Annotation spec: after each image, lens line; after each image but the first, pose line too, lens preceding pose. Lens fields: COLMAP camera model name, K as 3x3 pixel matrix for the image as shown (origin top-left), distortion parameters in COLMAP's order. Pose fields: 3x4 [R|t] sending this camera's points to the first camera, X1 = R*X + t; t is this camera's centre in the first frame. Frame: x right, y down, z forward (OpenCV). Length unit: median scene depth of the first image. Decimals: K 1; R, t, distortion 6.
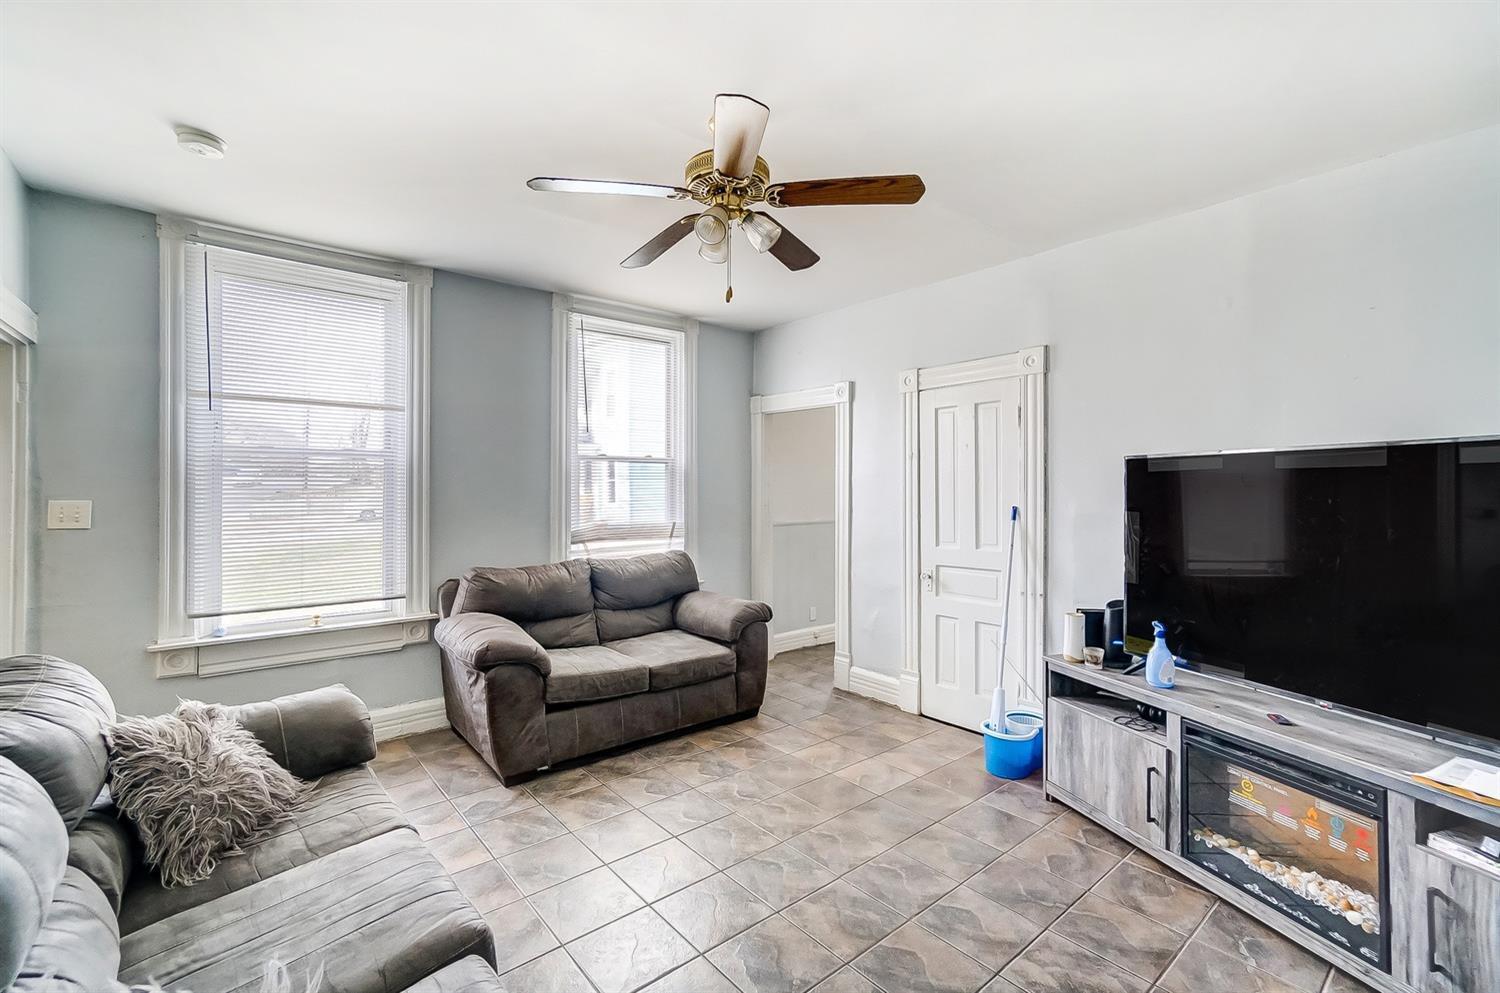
lens RADIAL K [[665.7, 0, 748.3], [0, 665.7, 489.5], [0, 0, 1]] dist [-0.014160, 0.015092]
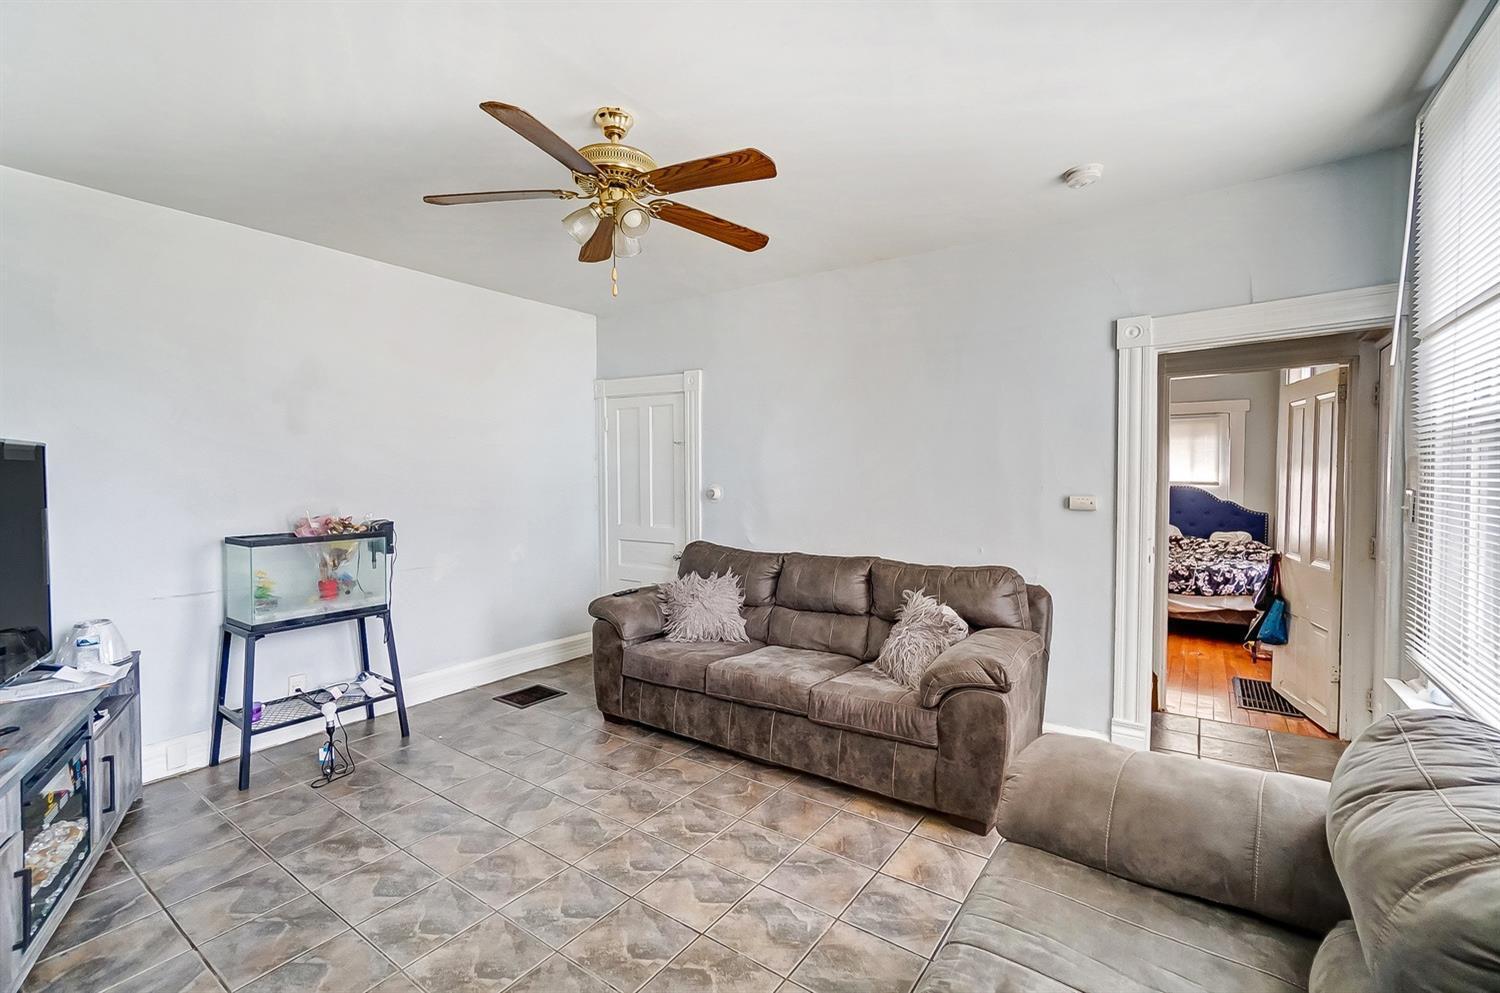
lens RADIAL K [[665.7, 0, 748.3], [0, 665.7, 489.5], [0, 0, 1]] dist [-0.014160, 0.015092]
pose [[-0.968395, 0.010637, -0.249194, 0.027050], [0.004668, 0.999688, 0.024532, -0.007087], [0.249378, 0.022593, -0.968143, 2.029187]]
